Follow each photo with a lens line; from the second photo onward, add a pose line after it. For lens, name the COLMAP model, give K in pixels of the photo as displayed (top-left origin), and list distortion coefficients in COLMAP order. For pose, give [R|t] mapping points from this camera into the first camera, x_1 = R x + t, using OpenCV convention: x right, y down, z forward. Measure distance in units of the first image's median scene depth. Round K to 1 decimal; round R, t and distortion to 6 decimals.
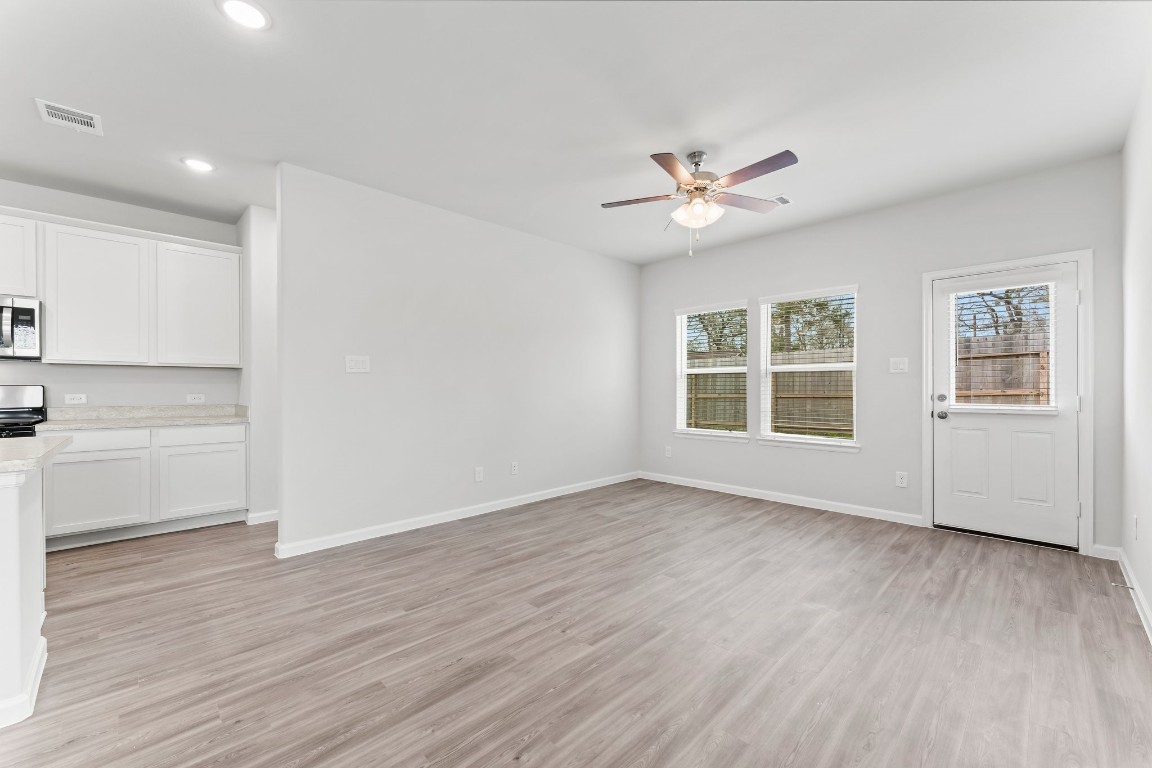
lens RADIAL K [[460.6, 0, 555.5], [0, 460.6, 387.9], [0, 0, 1]] dist [0.000407, 0.000883]
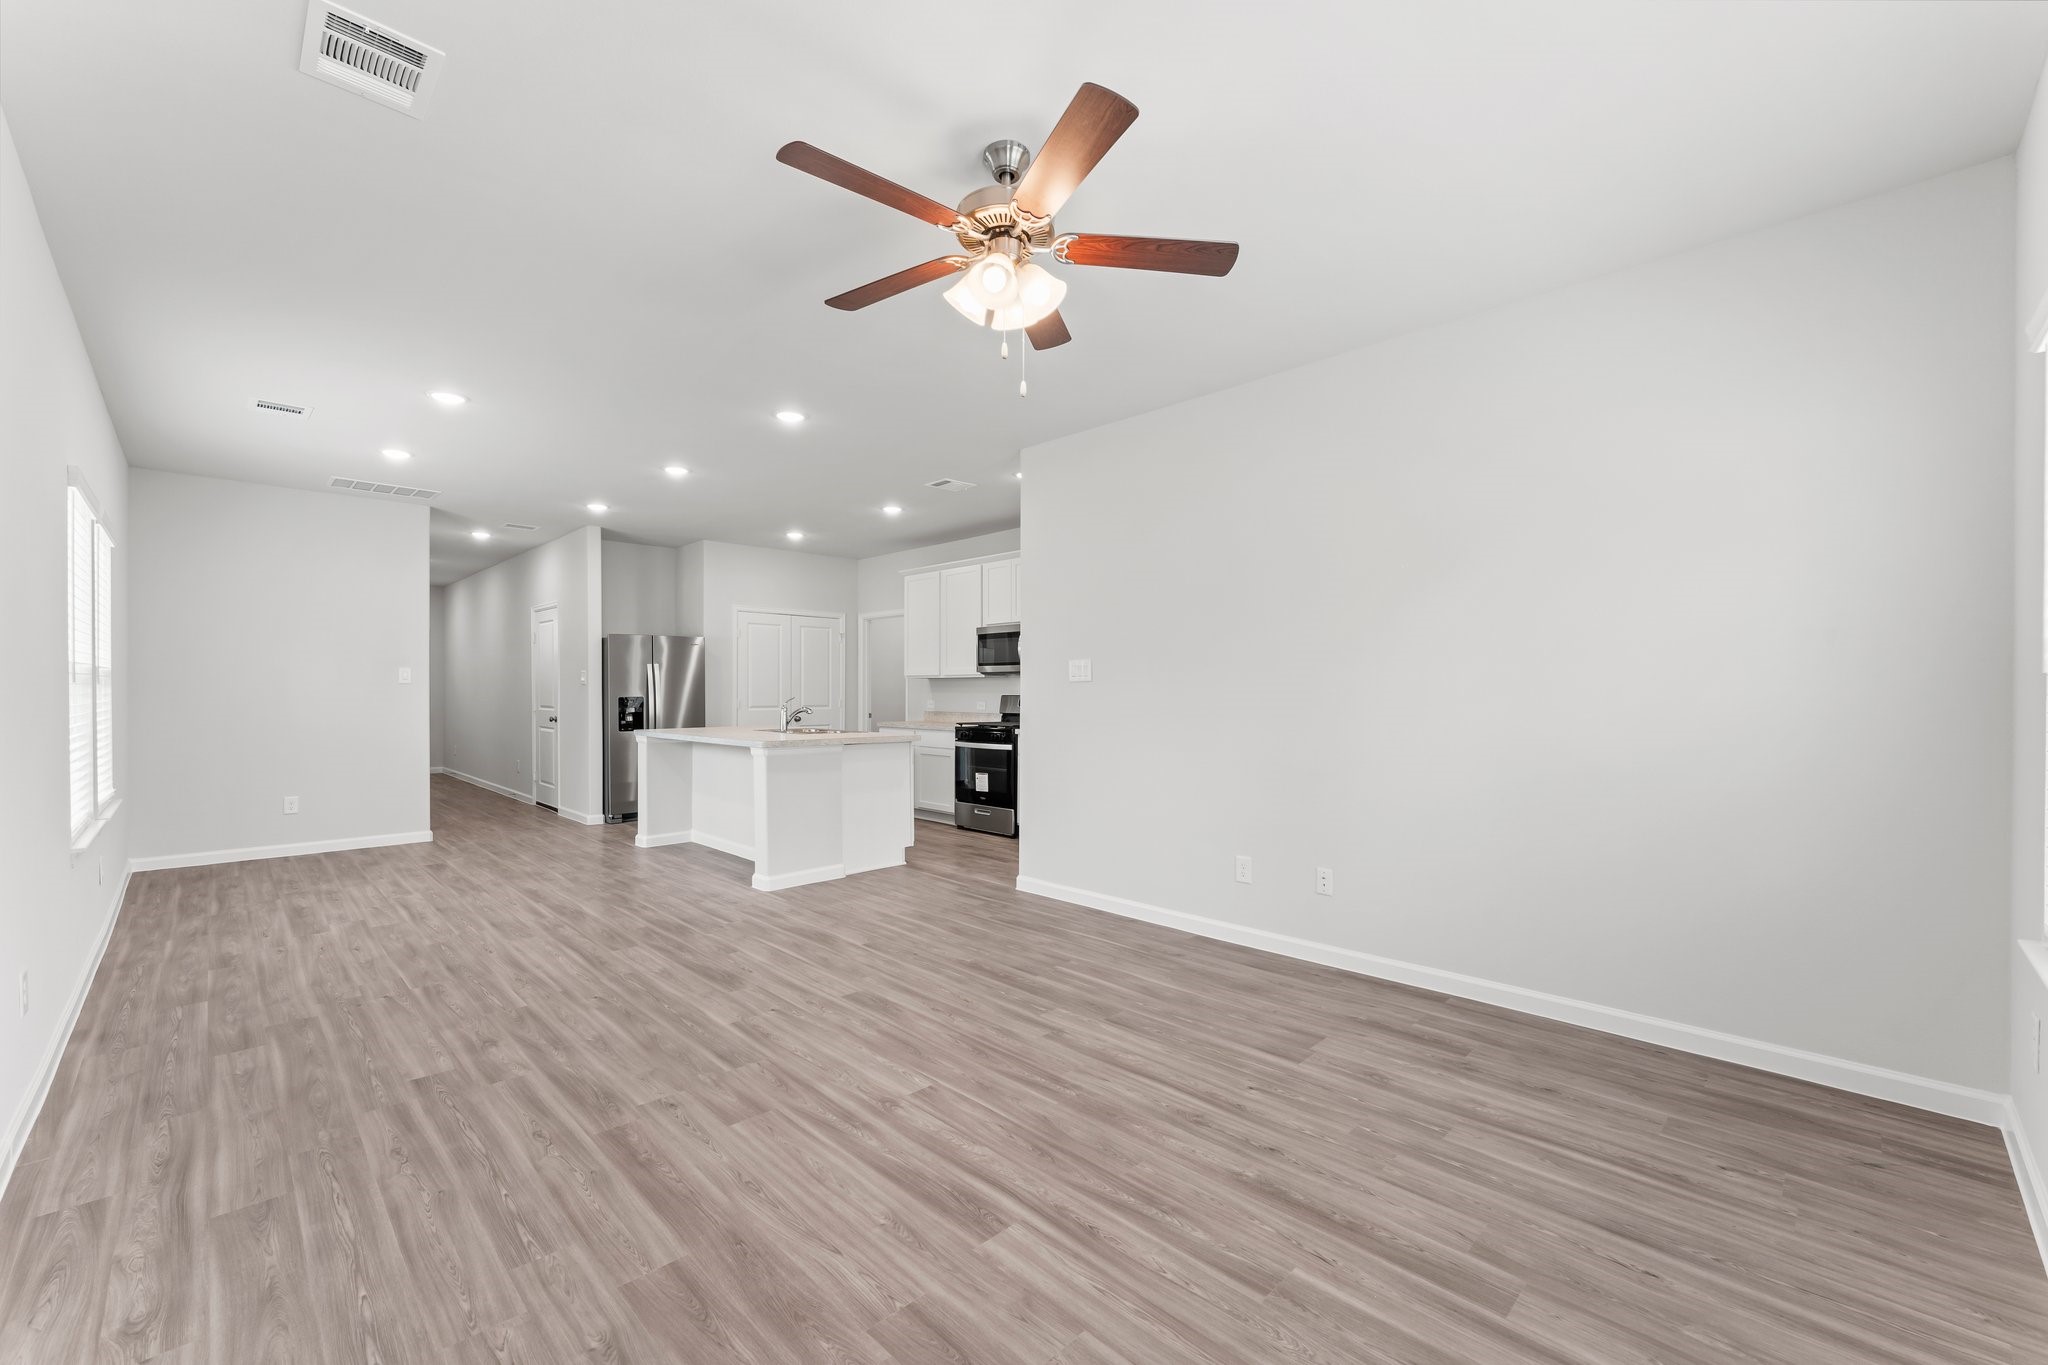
lens RADIAL K [[818.9, 0, 1029.4], [0, 818.9, 693.5], [0, 0, 1]] dist [0.000407, 0.000883]
pose [[0.037734, 0.005060, -0.999275, 1.099685], [-0.001197, 0.999987, 0.005019, -0.024672], [0.999287, 0.001007, 0.037740, 1.046558]]
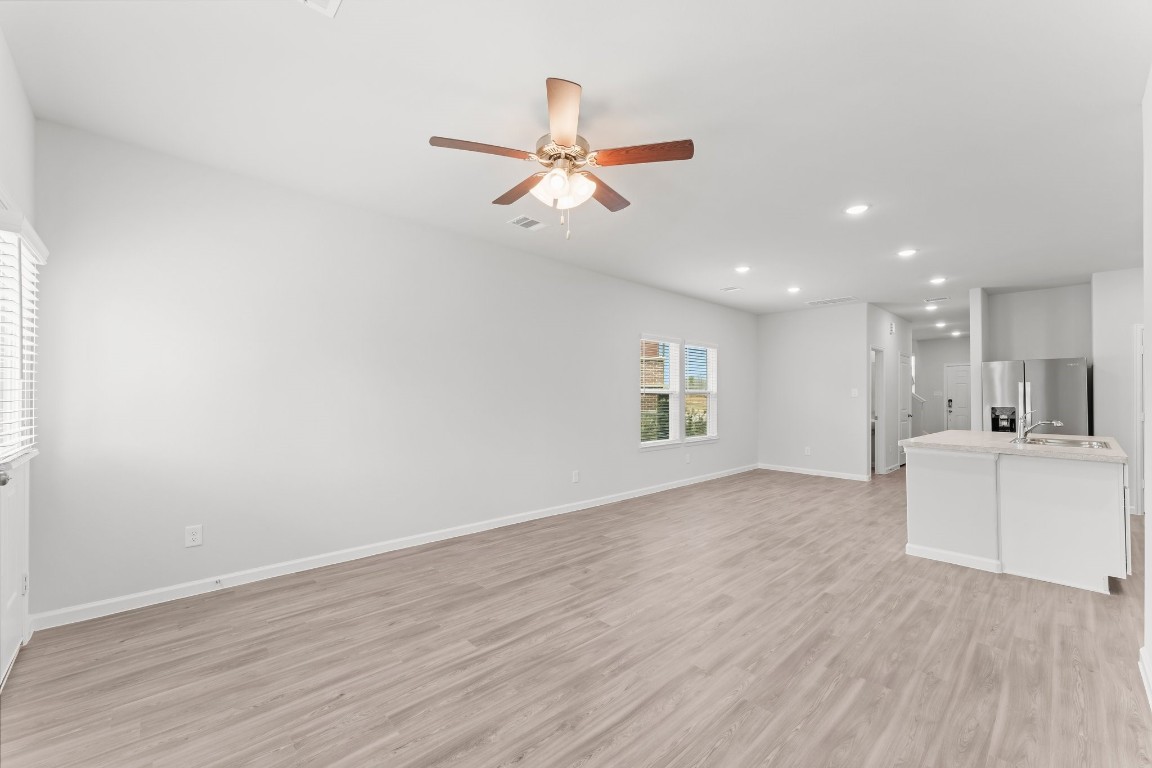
lens RADIAL K [[460.6, 0, 571.5], [0, 460.6, 385.6], [0, 0, 1]] dist [0.000407, 0.000883]
pose [[-0.999882, -0.006568, -0.013872, 0.317800], [-0.006263, 0.999741, -0.021886, -0.036199], [0.014012, -0.021796, -0.999664, 1.850017]]
